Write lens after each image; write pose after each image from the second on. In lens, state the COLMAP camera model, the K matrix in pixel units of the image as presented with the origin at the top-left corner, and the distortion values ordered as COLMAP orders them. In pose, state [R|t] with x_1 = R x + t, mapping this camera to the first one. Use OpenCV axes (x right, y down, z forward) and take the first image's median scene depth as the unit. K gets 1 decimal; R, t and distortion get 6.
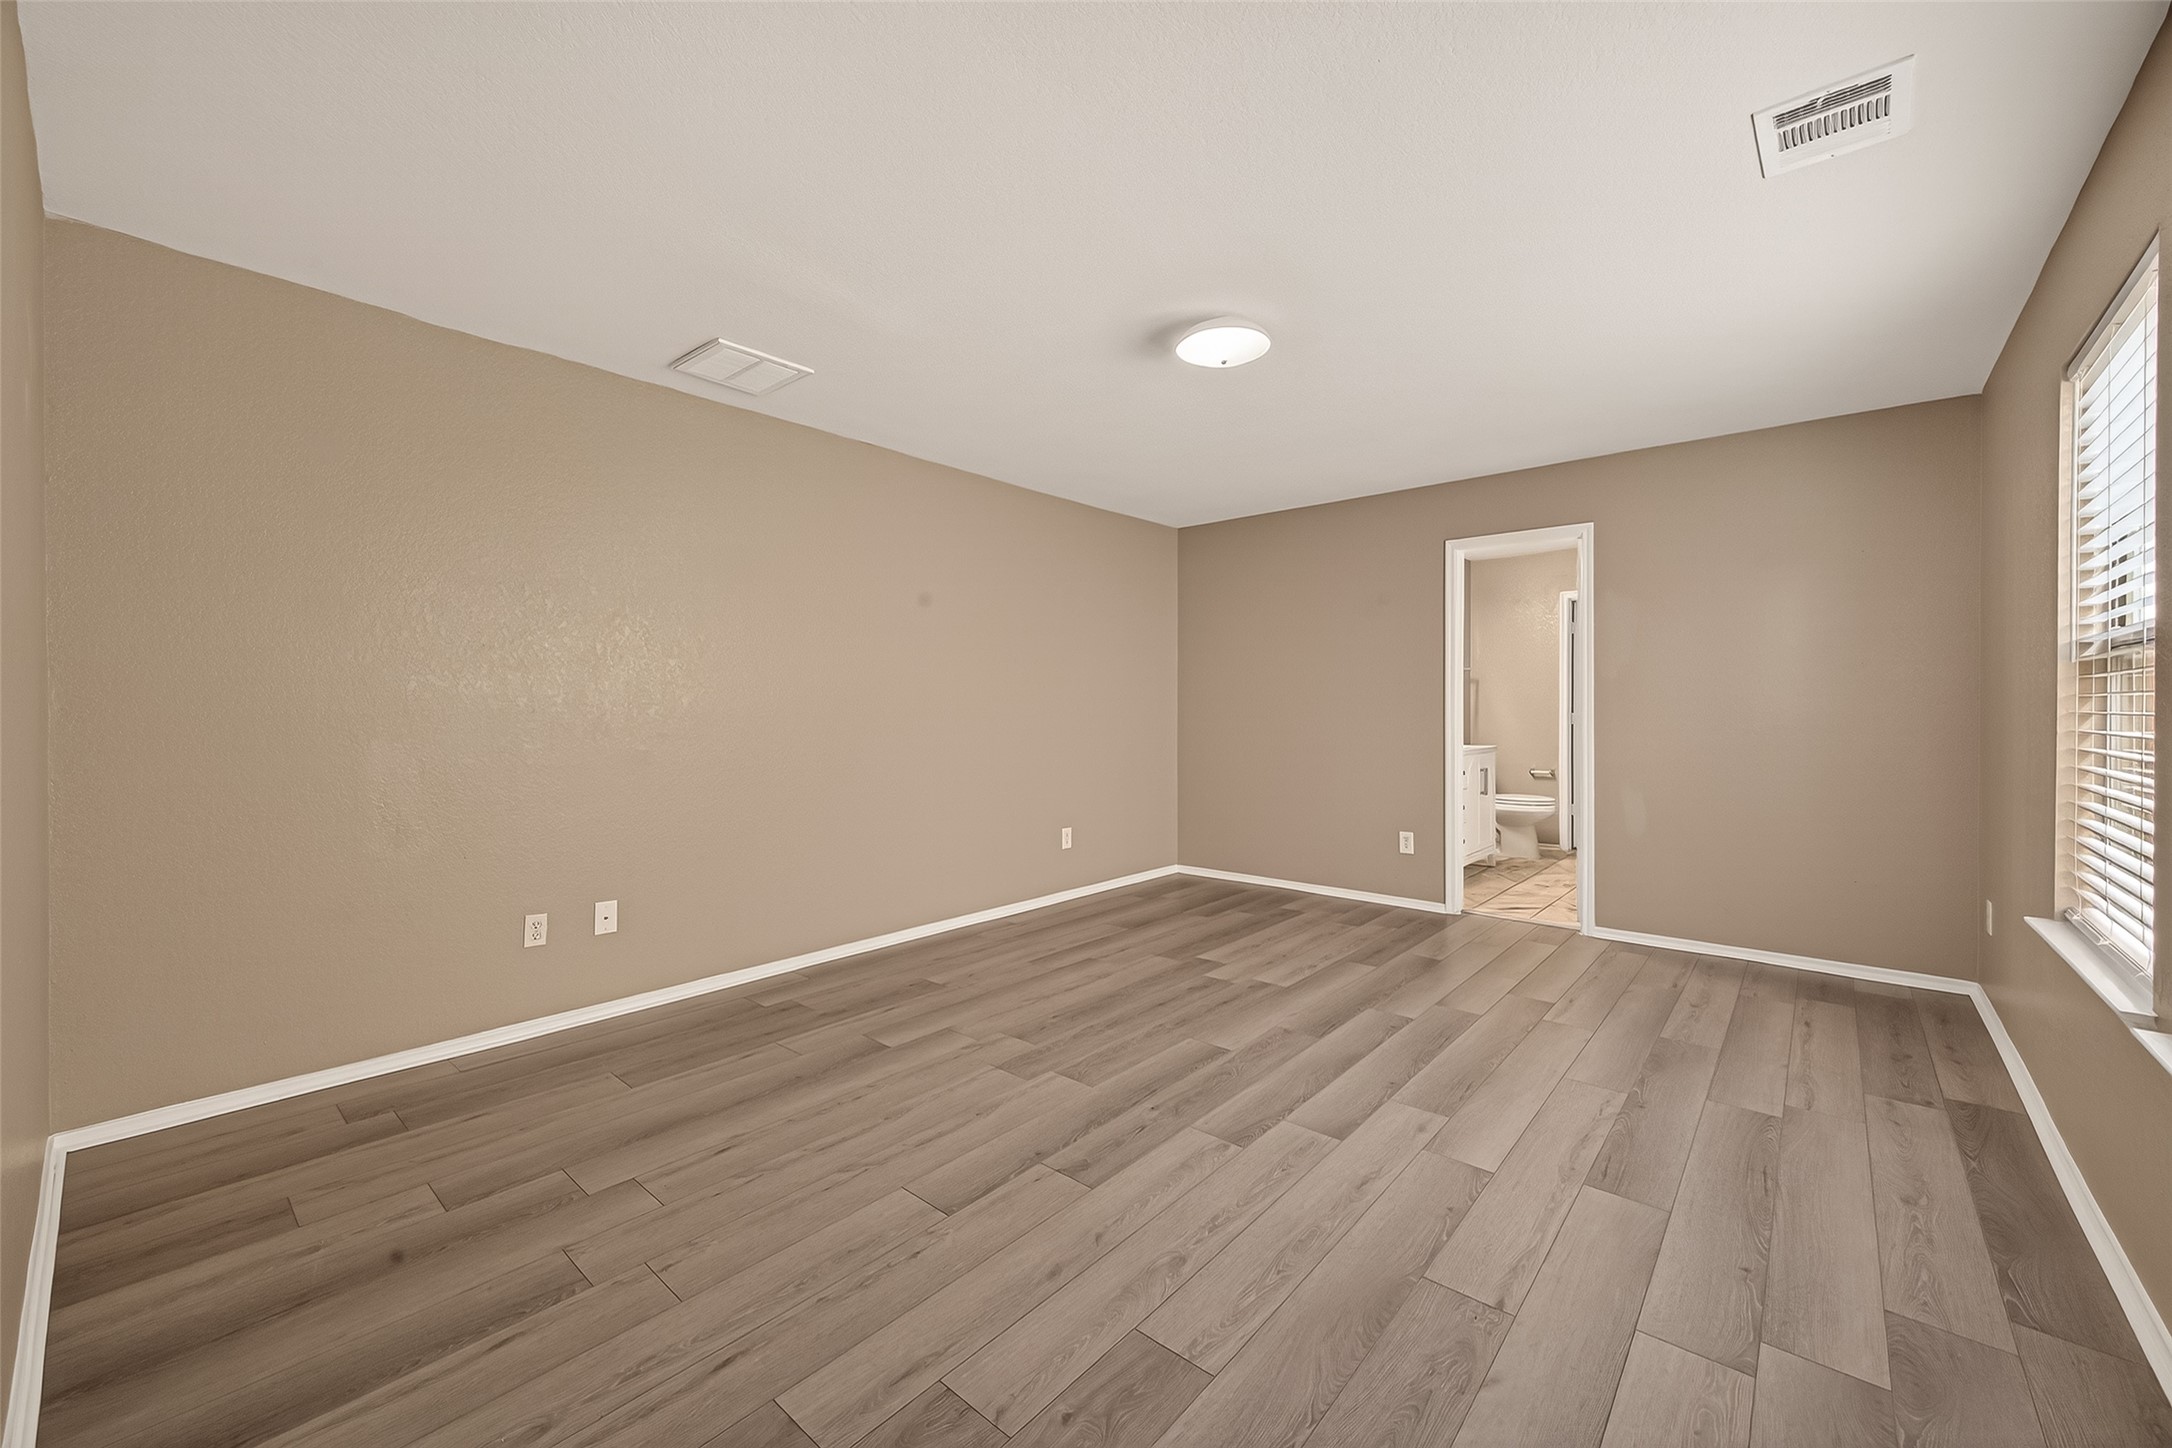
lens RADIAL K [[839.9, 0, 1095.7], [0, 839.9, 718.6], [0, 0, 1]] dist [0.005873, -0.001169]
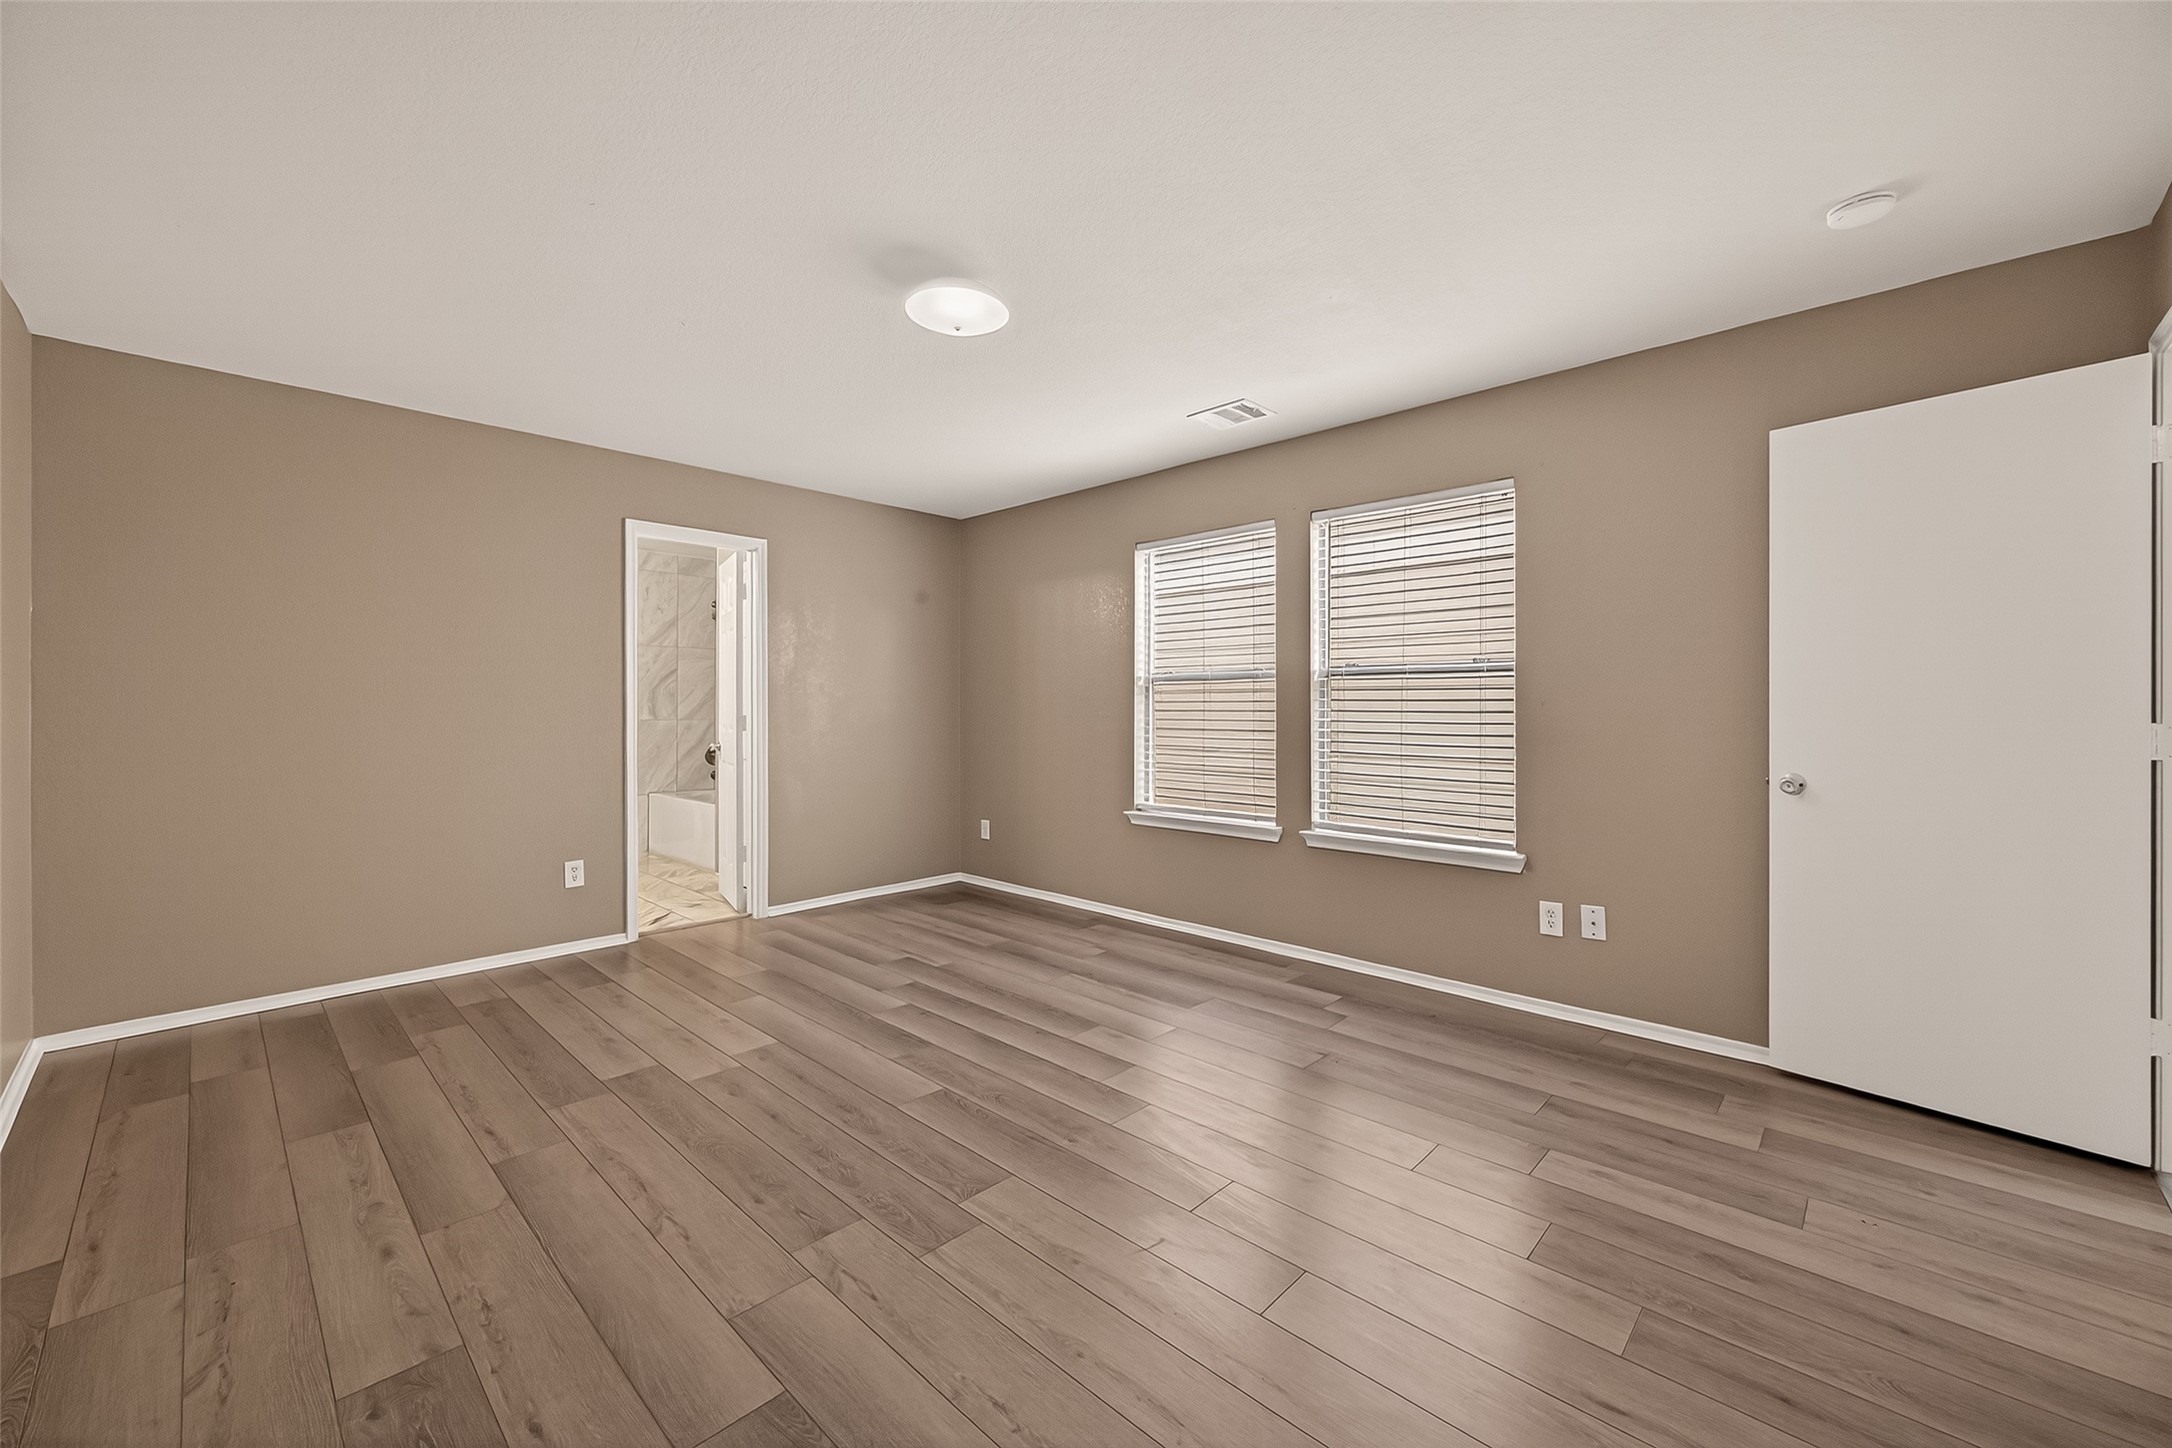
lens RADIAL K [[839.9, 0, 1090.5], [0, 839.9, 709.6], [0, 0, 1]] dist [0.005873, -0.001169]
pose [[0.065201, -0.005963, 0.997854, -0.699670], [0.013770, 0.999892, 0.005076, -0.014765], [-0.997777, 0.013410, 0.065276, 0.746130]]
